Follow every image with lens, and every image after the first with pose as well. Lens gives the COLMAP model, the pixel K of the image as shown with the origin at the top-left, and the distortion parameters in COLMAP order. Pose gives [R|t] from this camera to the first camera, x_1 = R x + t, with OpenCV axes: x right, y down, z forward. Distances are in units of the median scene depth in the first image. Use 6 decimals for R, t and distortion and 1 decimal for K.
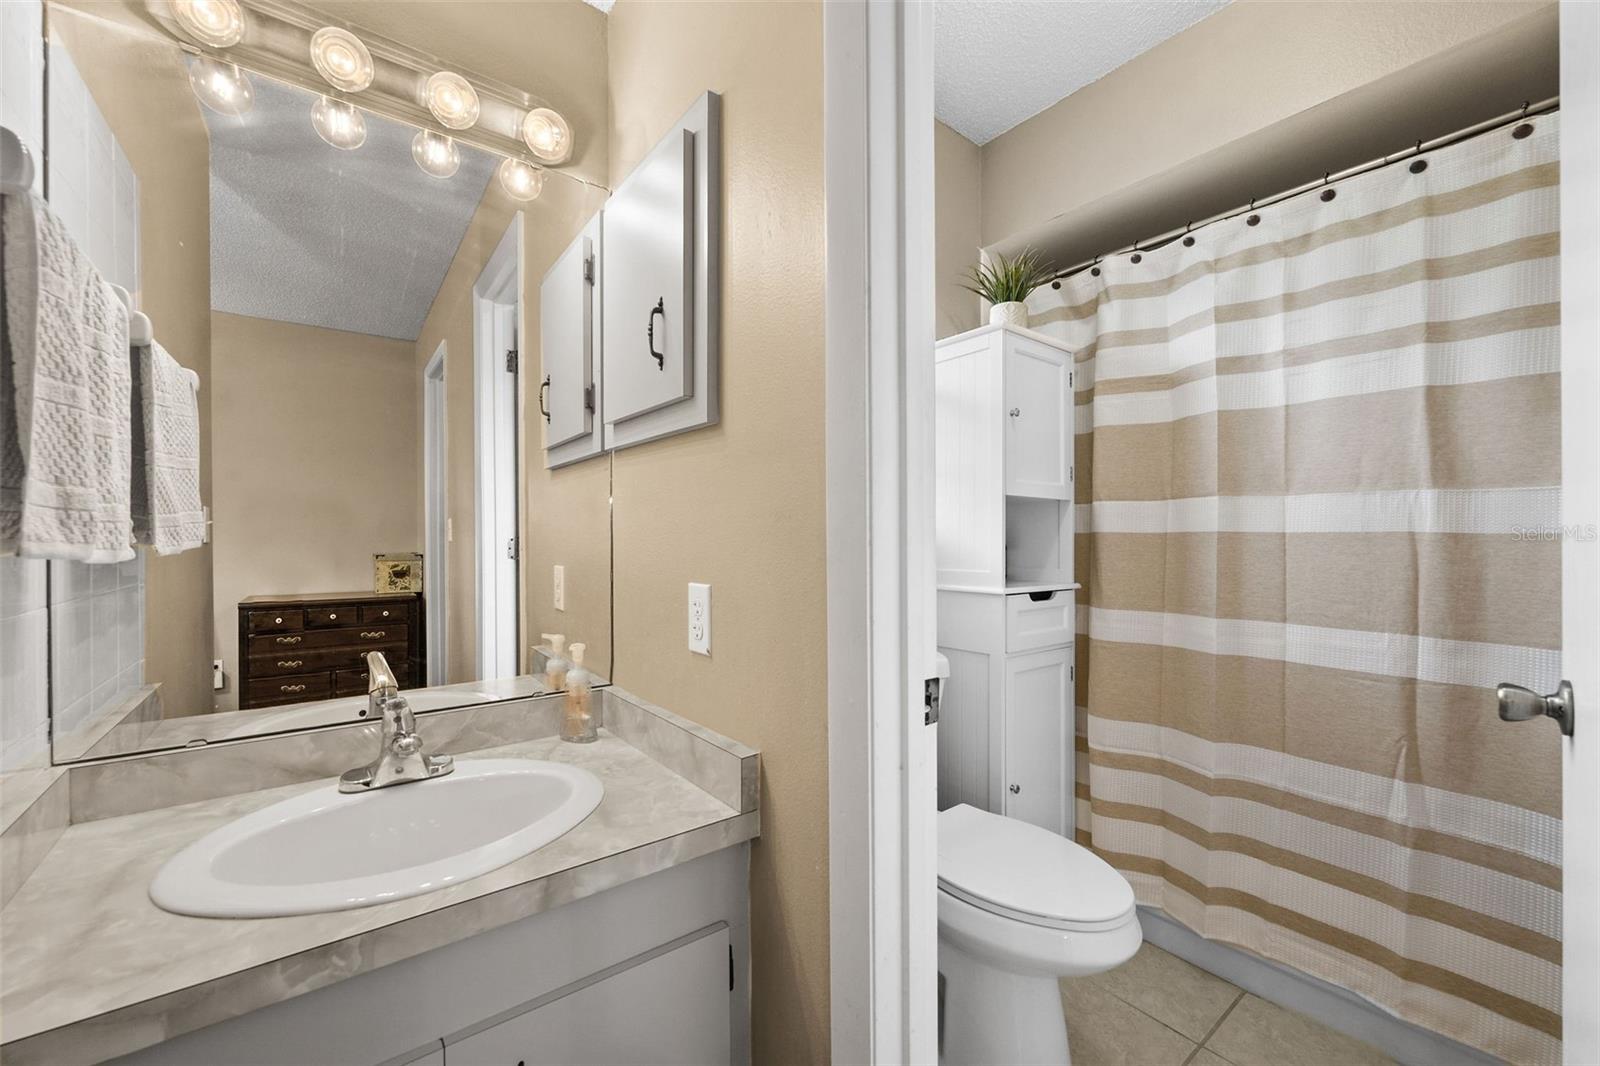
lens RADIAL K [[635.2, 0, 799.3], [0, 635.2, 535.7], [0, 0, 1]] dist [-0.000797, 0.000170]
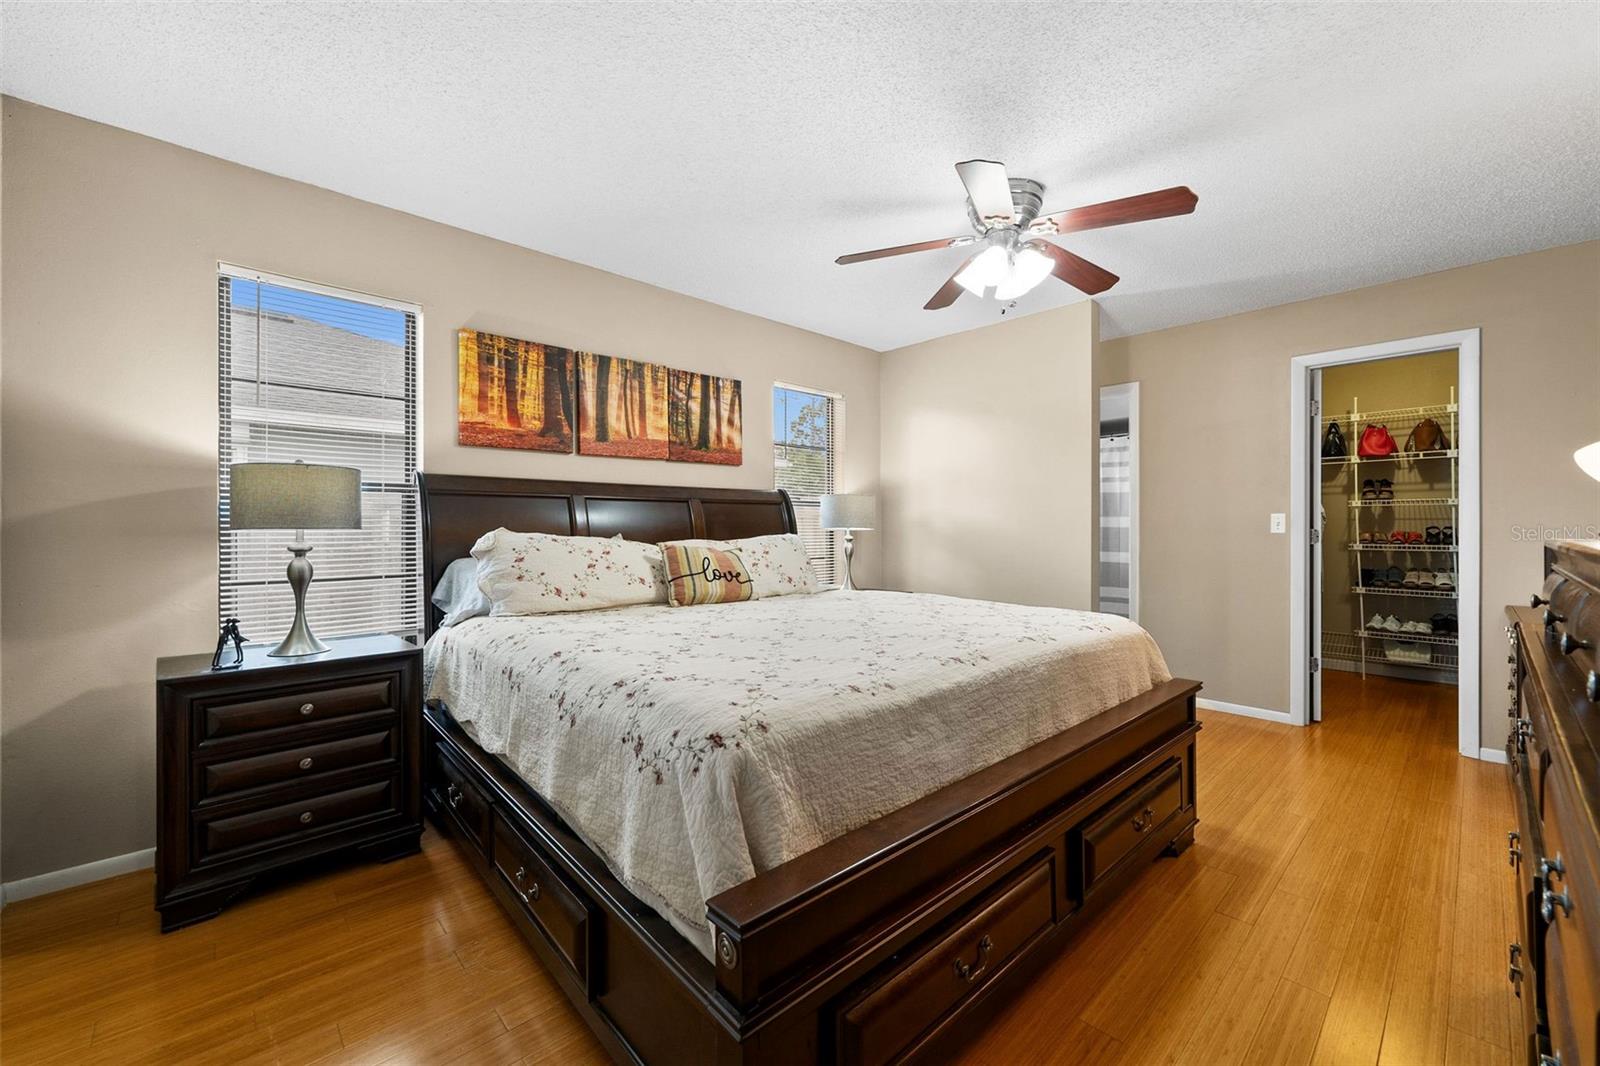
lens RADIAL K [[635.2, 0, 800.8], [0, 635.2, 530.3], [0, 0, 1]] dist [-0.000797, 0.000170]
pose [[0.995487, 0.003071, 0.094843, -1.598880], [-0.003474, 0.999986, 0.004090, 0.003788], [-0.094829, -0.004402, 0.995484, -2.792769]]
